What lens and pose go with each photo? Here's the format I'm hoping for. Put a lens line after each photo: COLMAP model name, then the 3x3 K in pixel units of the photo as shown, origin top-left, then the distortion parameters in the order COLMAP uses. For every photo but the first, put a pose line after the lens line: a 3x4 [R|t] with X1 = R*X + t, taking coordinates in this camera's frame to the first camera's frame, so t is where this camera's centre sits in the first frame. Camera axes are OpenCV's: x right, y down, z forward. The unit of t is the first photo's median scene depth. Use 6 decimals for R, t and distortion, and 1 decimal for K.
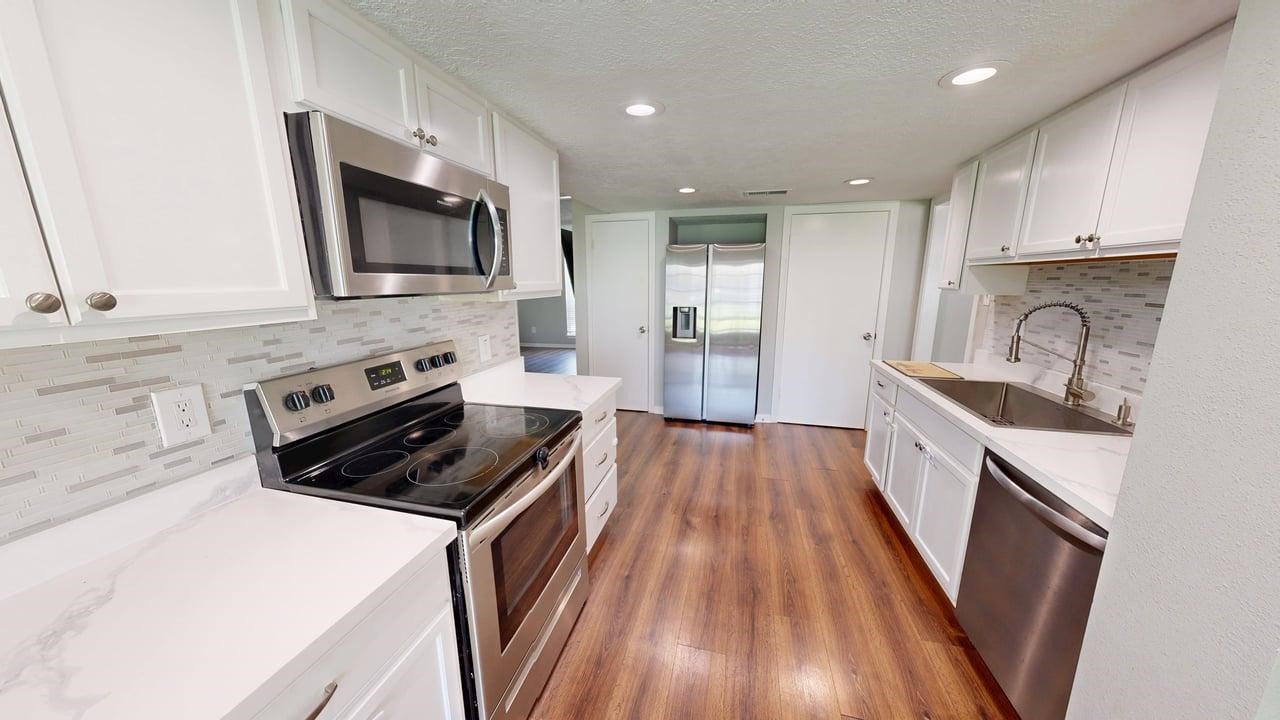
lens RADIAL K [[404.0, 0, 640.0], [0, 404.0, 360.0], [0, 0, 1]] dist [-0.001360, -0.000077]
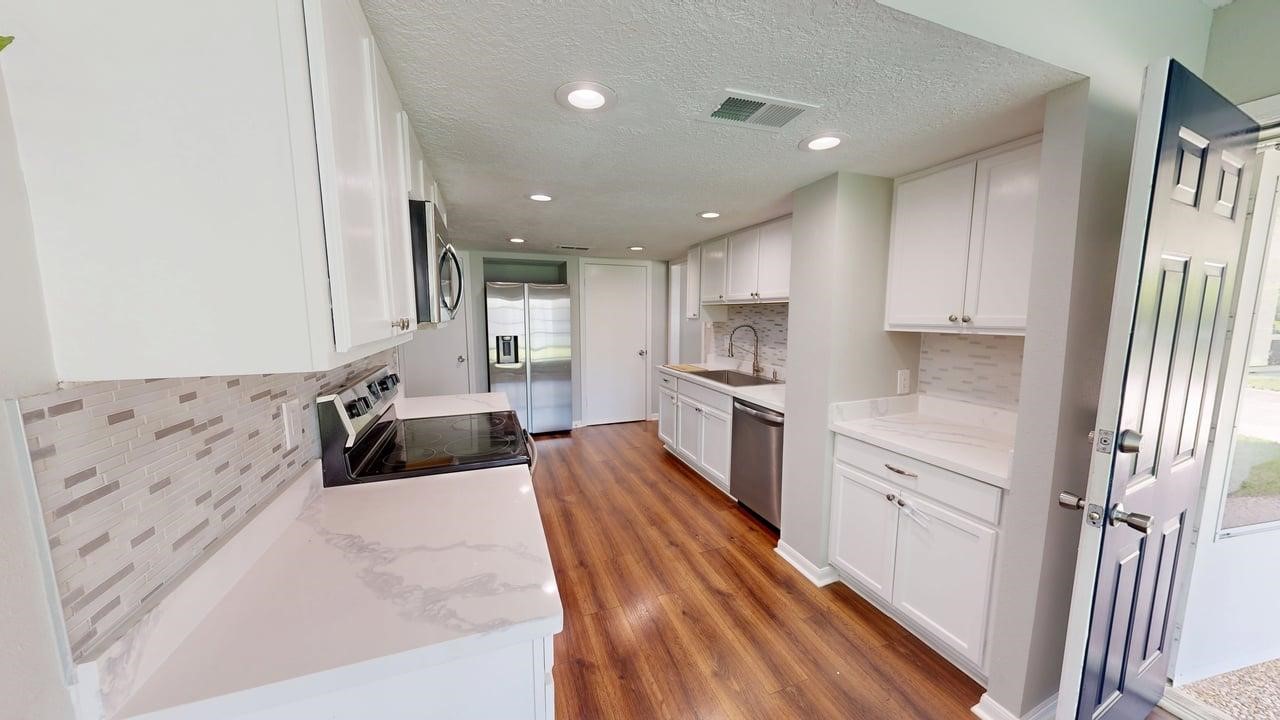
lens RADIAL K [[404.0, 0, 640.0], [0, 404.0, 360.0], [0, 0, 1]] dist [-0.001360, -0.000077]
pose [[0.819586, -0.063286, 0.569450, -0.439418], [0.108035, 0.993123, -0.045119, 0.053033], [-0.562678, 0.098500, 0.820787, -0.264985]]
